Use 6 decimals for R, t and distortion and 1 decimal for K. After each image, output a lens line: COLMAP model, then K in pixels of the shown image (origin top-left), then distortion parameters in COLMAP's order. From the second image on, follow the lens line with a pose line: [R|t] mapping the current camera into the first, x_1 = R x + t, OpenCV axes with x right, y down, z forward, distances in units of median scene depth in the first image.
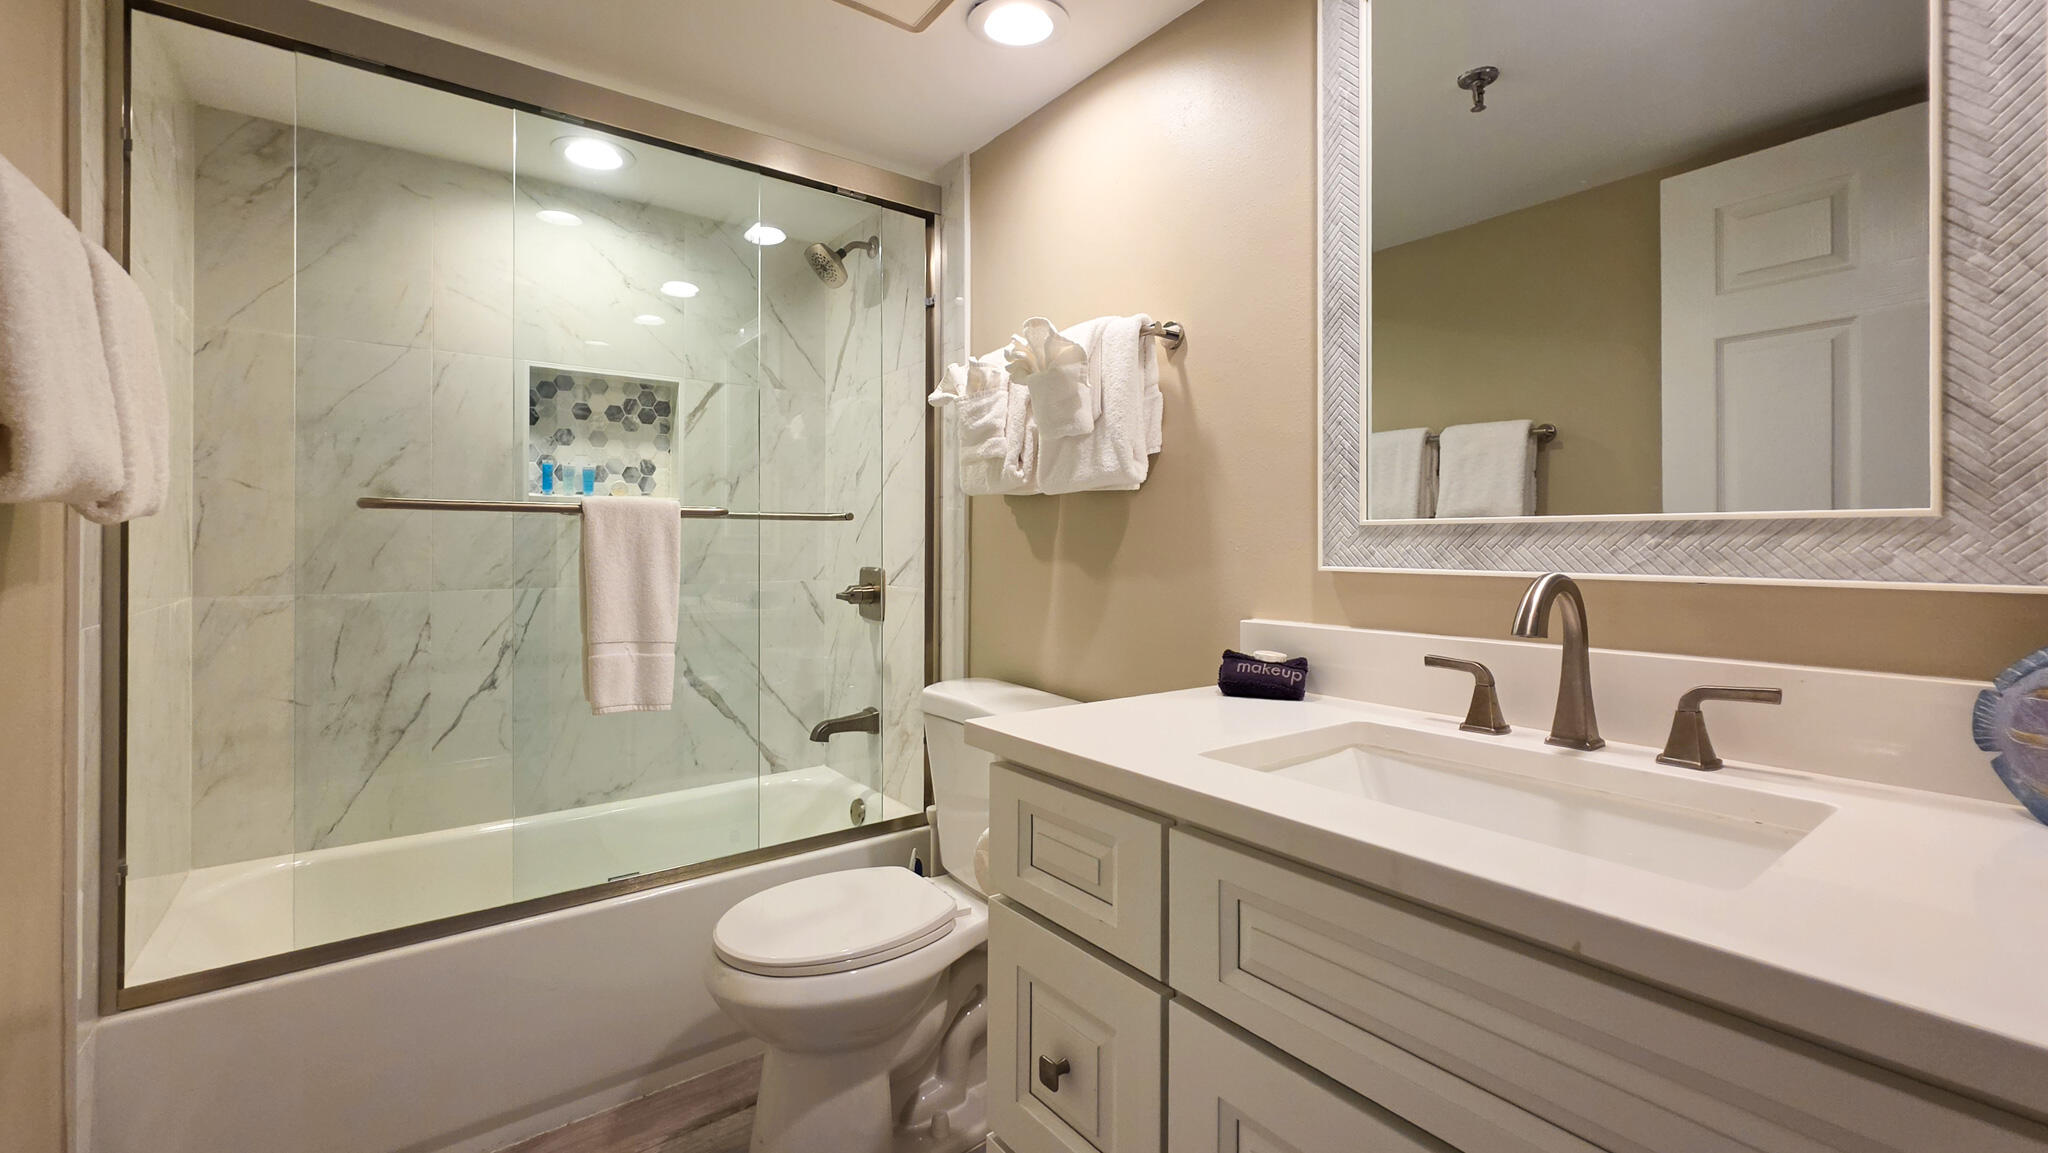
lens RADIAL K [[856.3, 0, 1023.2], [0, 856.3, 569.7], [0, 0, 1]] dist [0.000428, 0.000443]
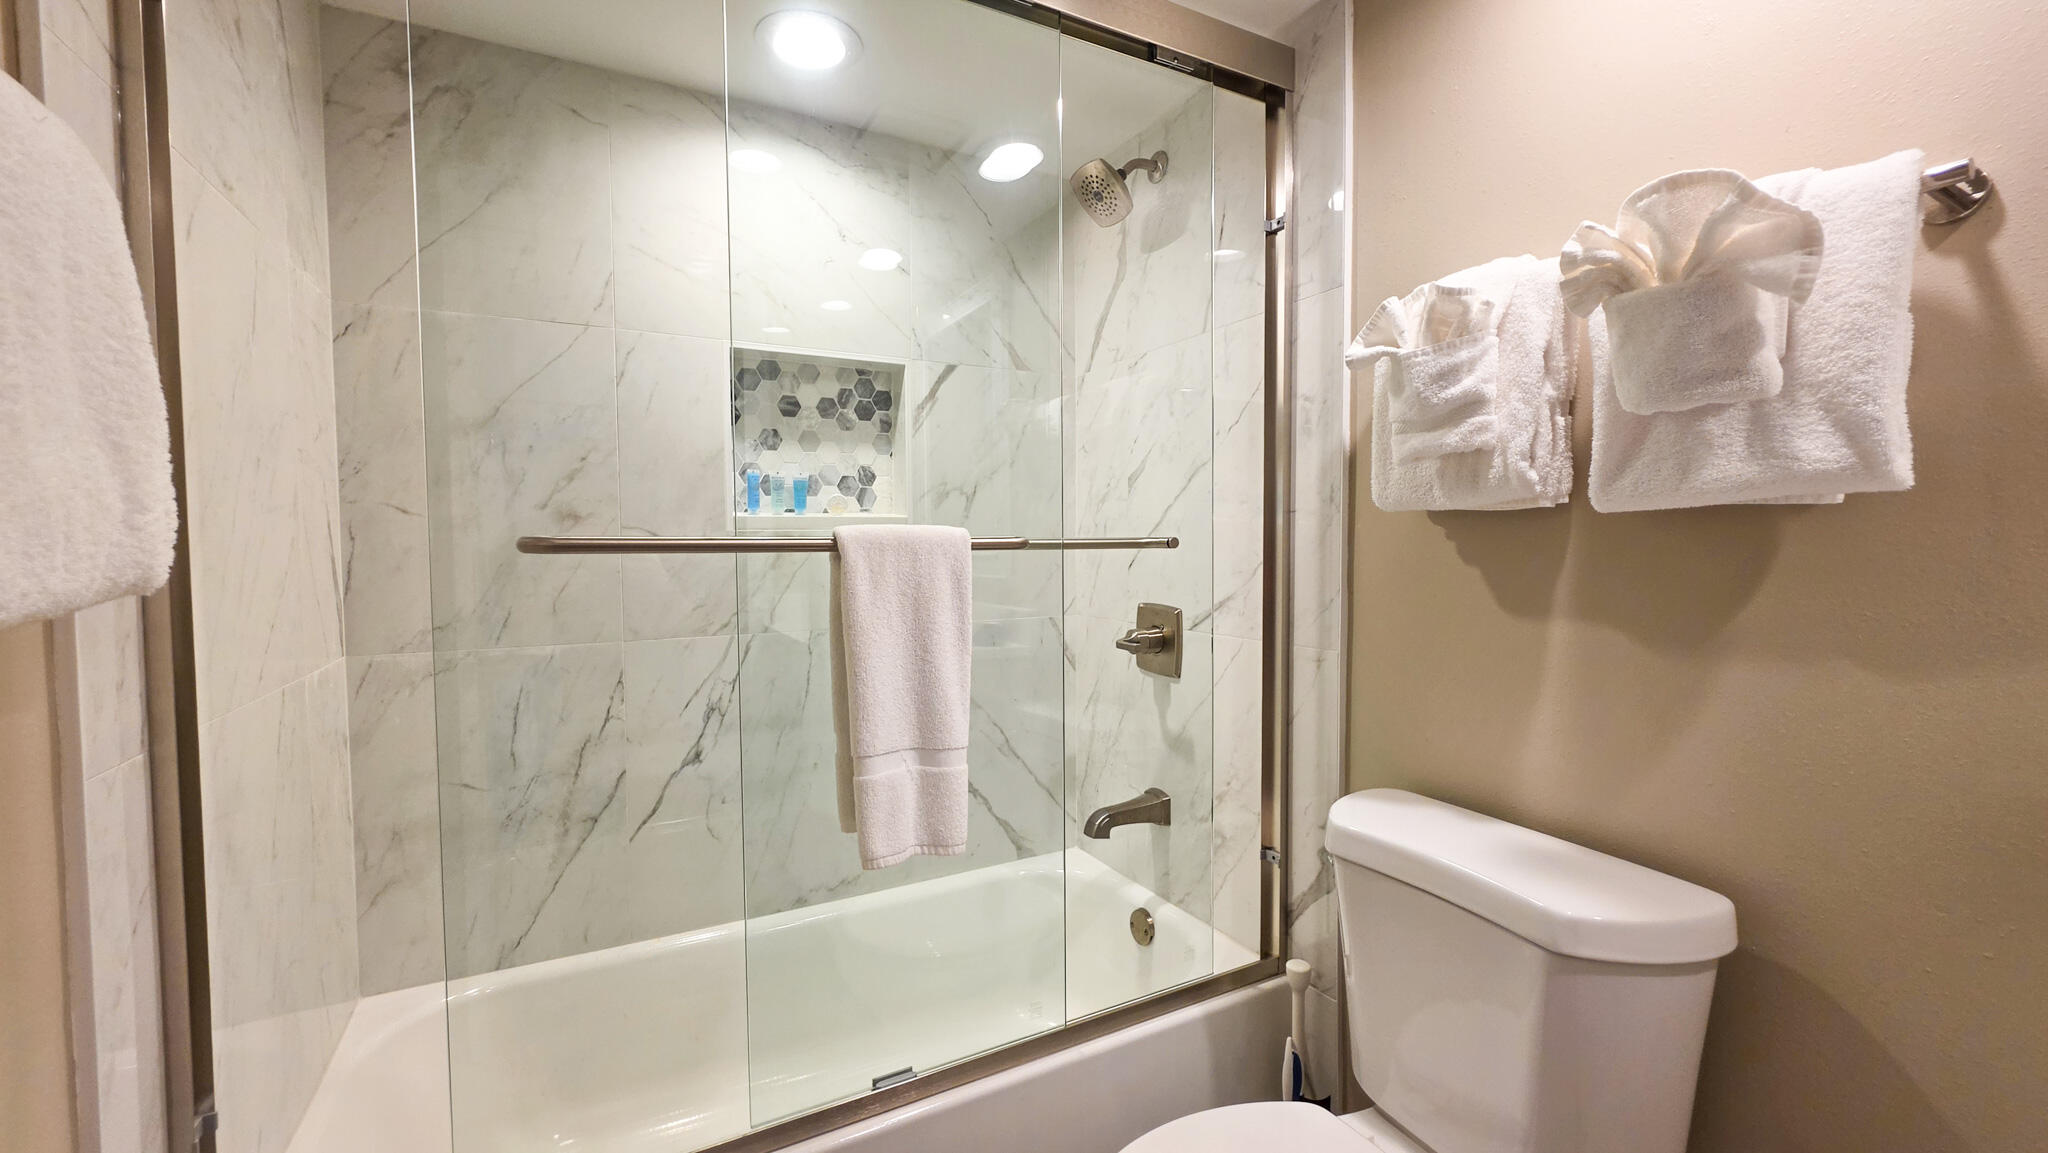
lens RADIAL K [[828.5, 0, 1016.5], [0, 828.5, 616.0], [0, 0, 1]] dist [-0.001664, -0.000140]
pose [[0.987982, 0.006233, -0.154446, -0.213287], [0.002880, 0.998271, 0.058709, -0.040646], [0.154545, -0.058448, 0.986255, 0.302443]]
